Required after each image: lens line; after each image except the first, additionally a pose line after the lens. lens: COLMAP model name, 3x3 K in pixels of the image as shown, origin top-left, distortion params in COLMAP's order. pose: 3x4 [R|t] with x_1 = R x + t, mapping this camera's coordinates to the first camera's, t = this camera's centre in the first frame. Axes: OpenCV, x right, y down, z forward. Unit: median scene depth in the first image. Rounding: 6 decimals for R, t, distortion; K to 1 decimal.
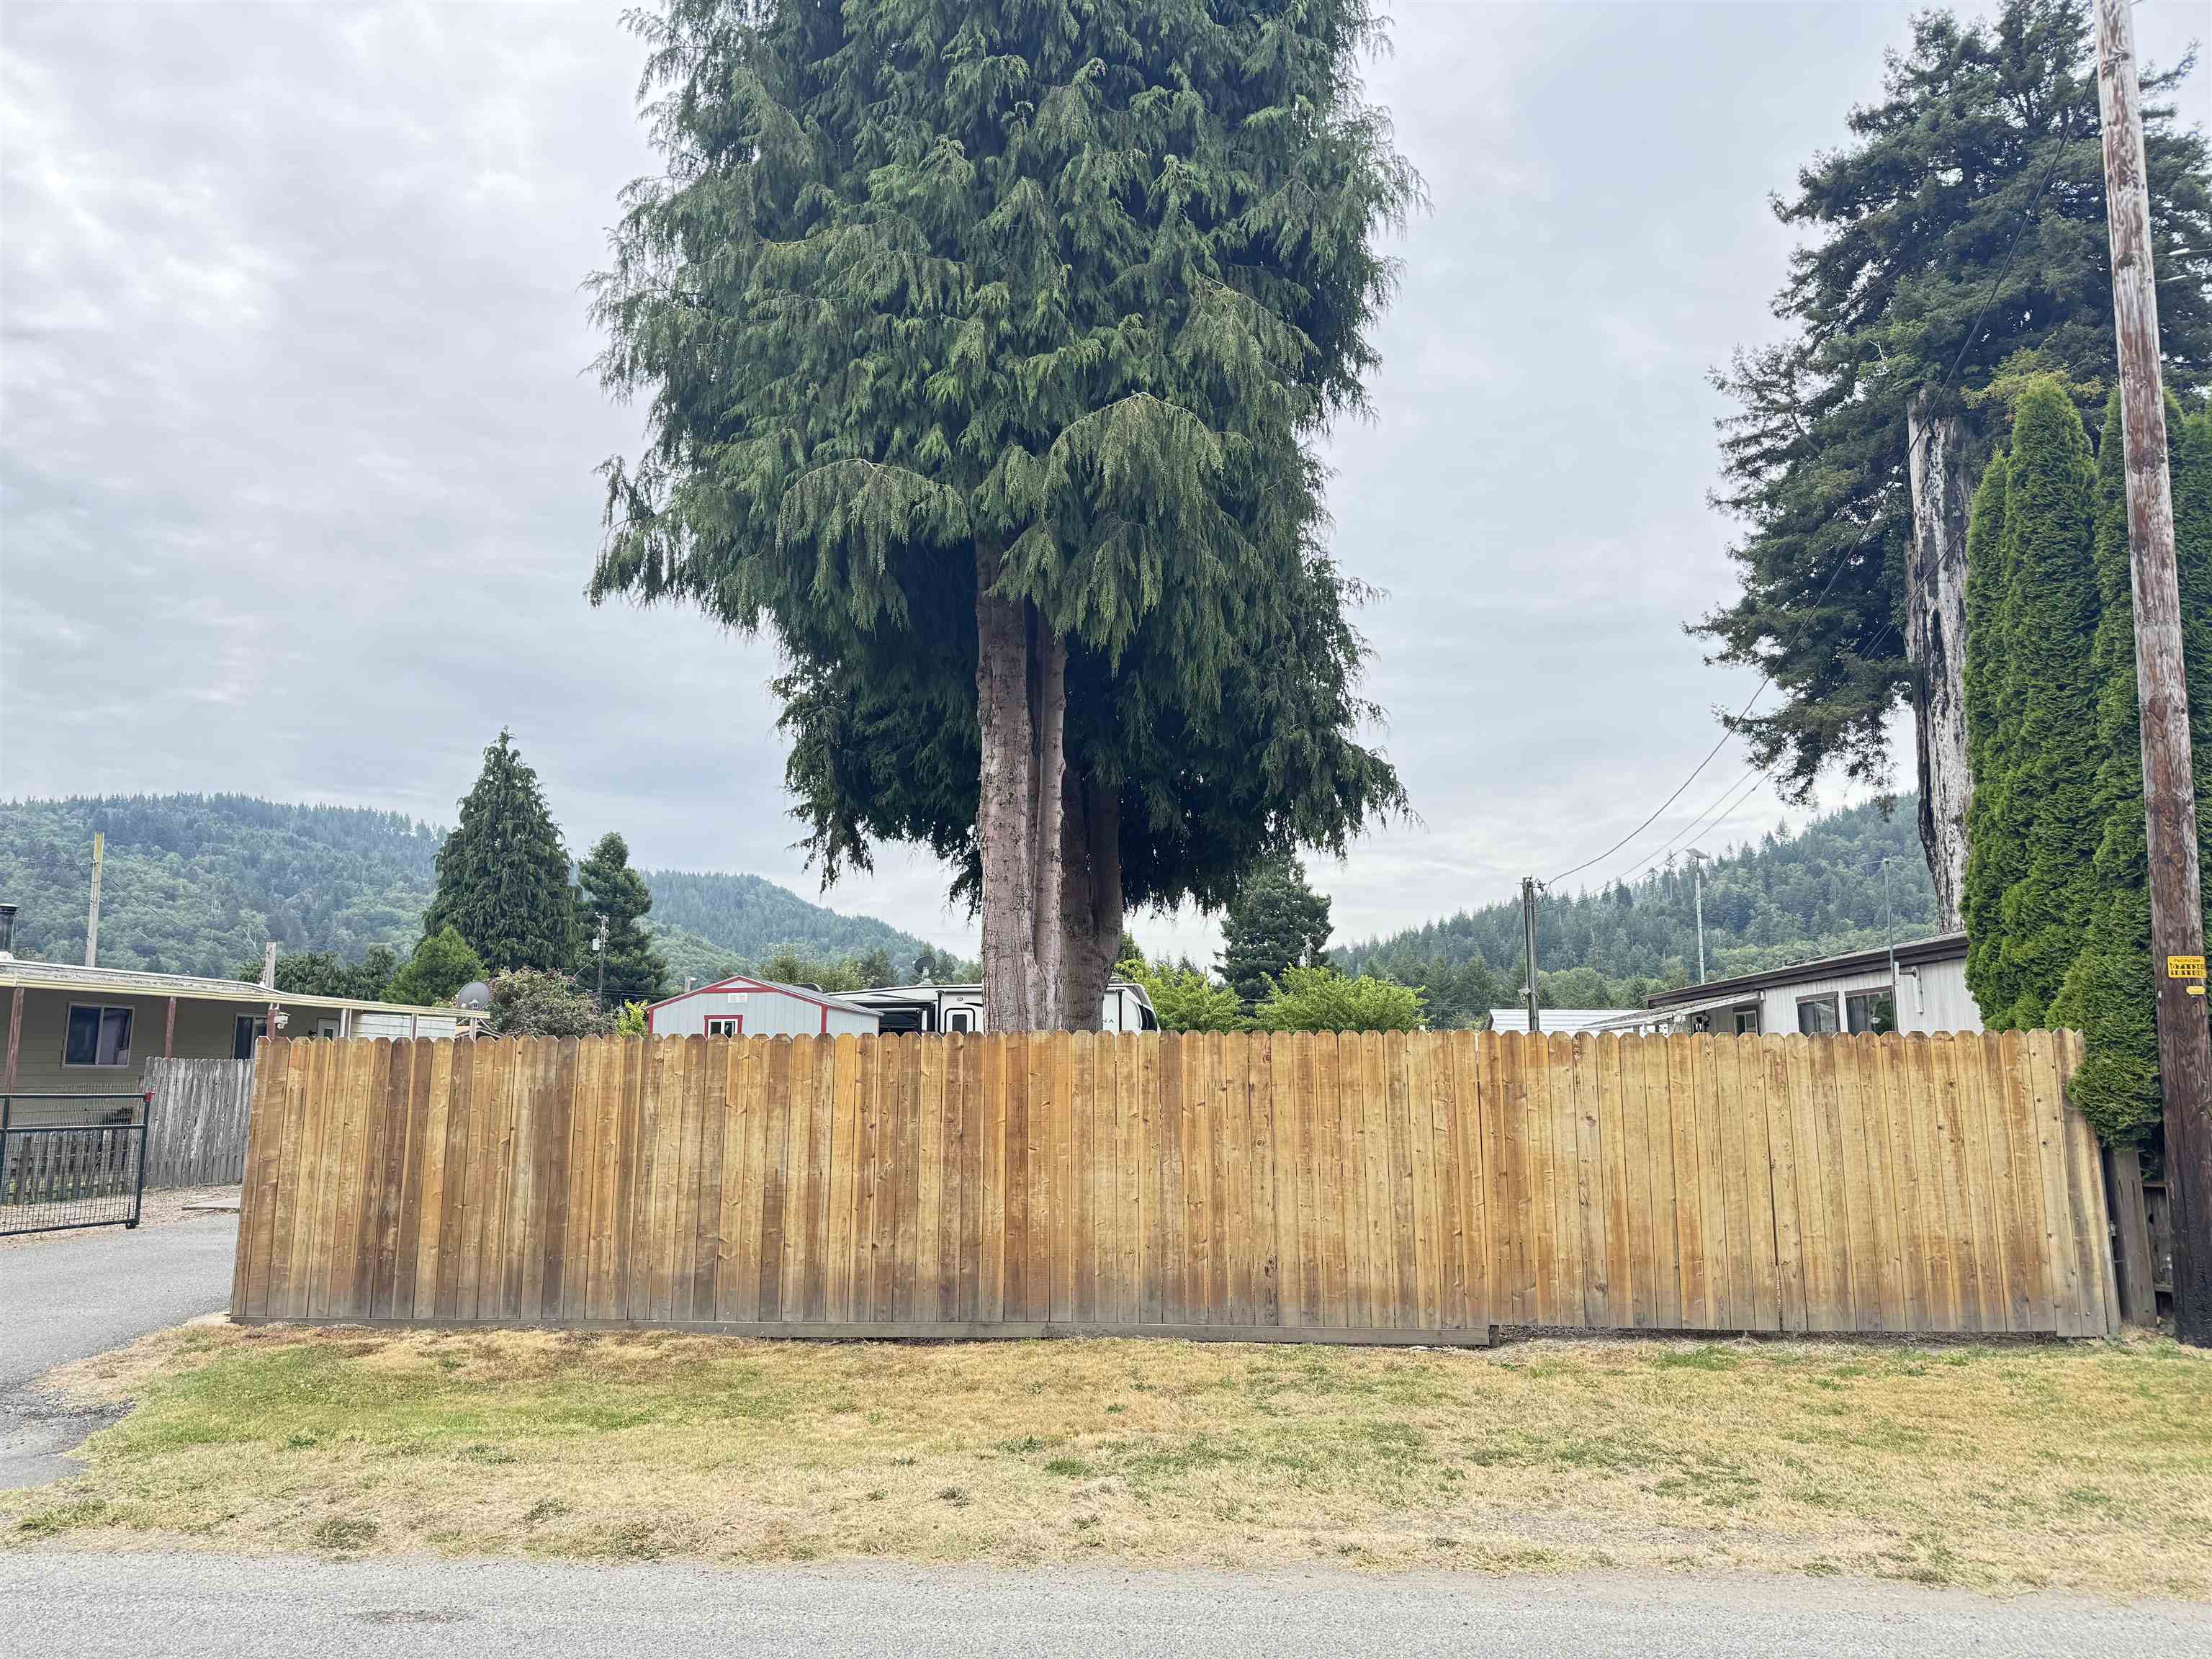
lens RADIAL K [[1546.4, 0, 1111.7], [0, 1546.4, 824.9], [0, 0, 1]] dist [-0.001278, -0.005070]
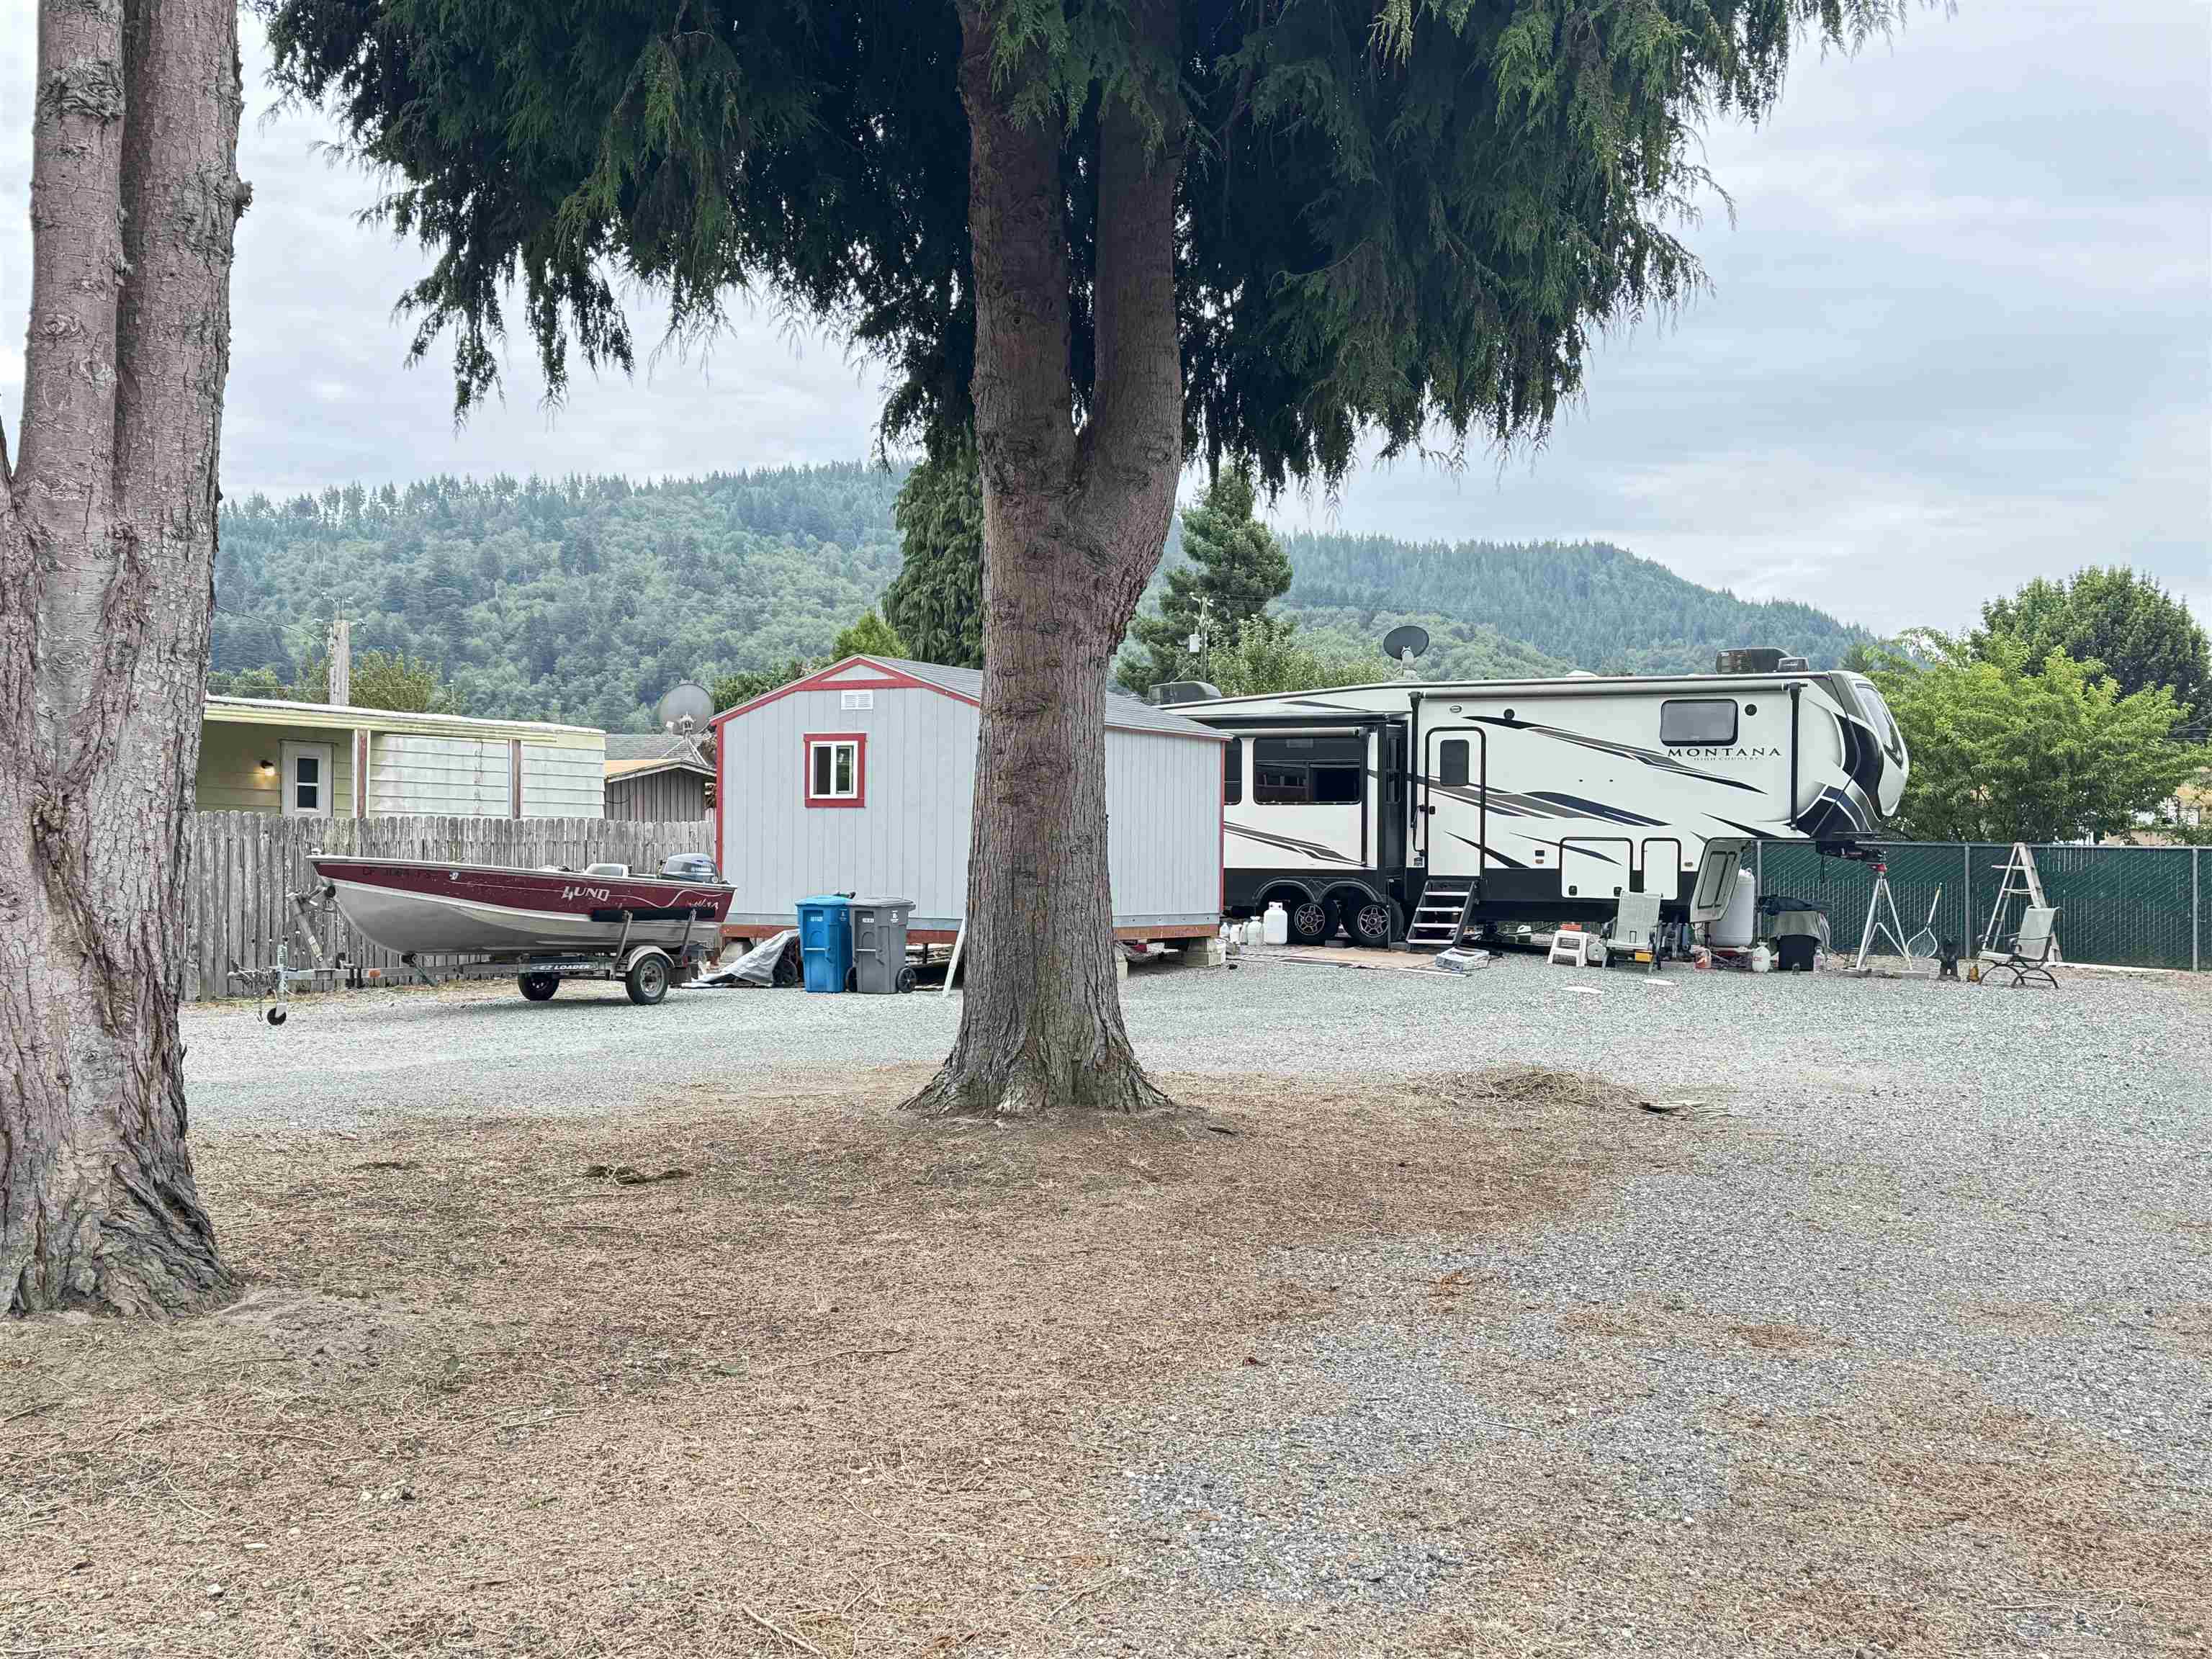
lens RADIAL K [[2342.5, 0, 1101.1], [0, 2342.5, 828.1], [0, 0, 1]] dist [0.103046, 0.000000]
pose [[0.892161, 0.016313, -0.451423, 0.060547], [0.050792, 0.989387, 0.136135, 0.018529], [0.448853, -0.144383, 0.881864, 0.123726]]
